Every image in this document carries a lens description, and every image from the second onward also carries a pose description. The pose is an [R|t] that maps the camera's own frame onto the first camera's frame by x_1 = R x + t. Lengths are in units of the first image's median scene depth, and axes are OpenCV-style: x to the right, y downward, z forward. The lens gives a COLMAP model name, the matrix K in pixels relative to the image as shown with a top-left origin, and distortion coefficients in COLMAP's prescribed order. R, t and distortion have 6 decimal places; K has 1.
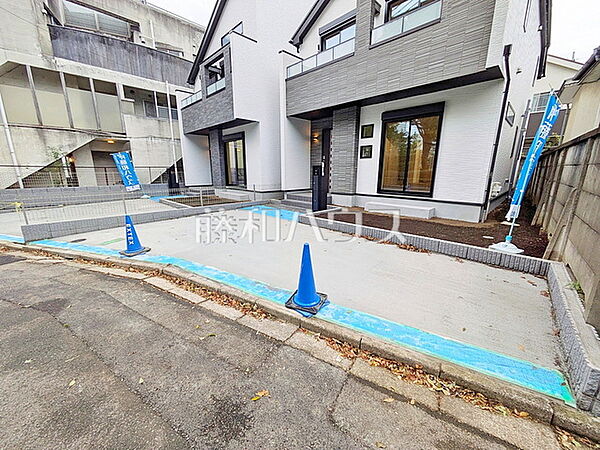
lens RADIAL K [[234.0, 0, 299.2], [0, 234.0, 226.8], [0, 0, 1]] dist [-0.007669, -0.000994]
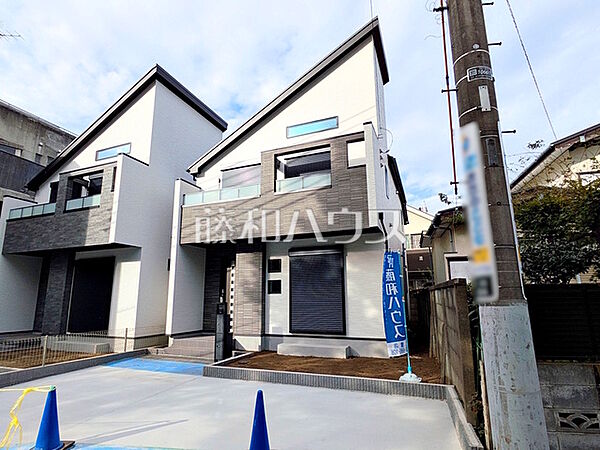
lens RADIAL K [[324.8, 0, 298.7], [0, 324.8, 234.7], [0, 0, 1]] dist [0.000351, 0.001236]
pose [[0.914017, 0.068752, 0.399808, -0.137098], [0.103982, 0.912906, -0.394702, 0.005427], [-0.392123, 0.402337, 0.827263, -0.160410]]
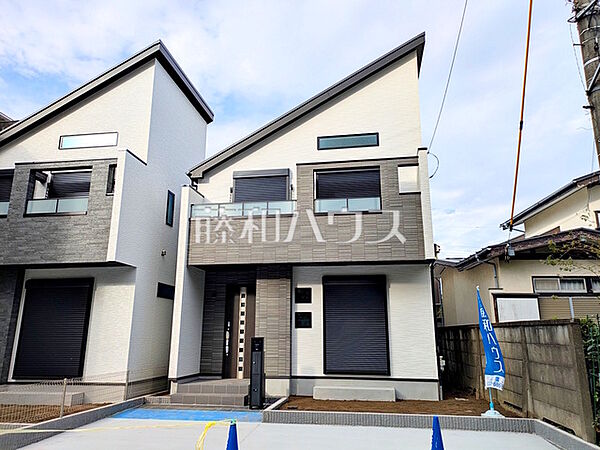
lens RADIAL K [[437.0, 0, 306.5], [0, 437.0, 224.5], [0, 0, 1]] dist [0.031505, -0.004171]
pose [[0.803611, 0.144935, 0.577238, -0.554162], [0.137989, 0.898092, -0.417599, 0.009158], [-0.578938, 0.415240, 0.701717, -0.168766]]
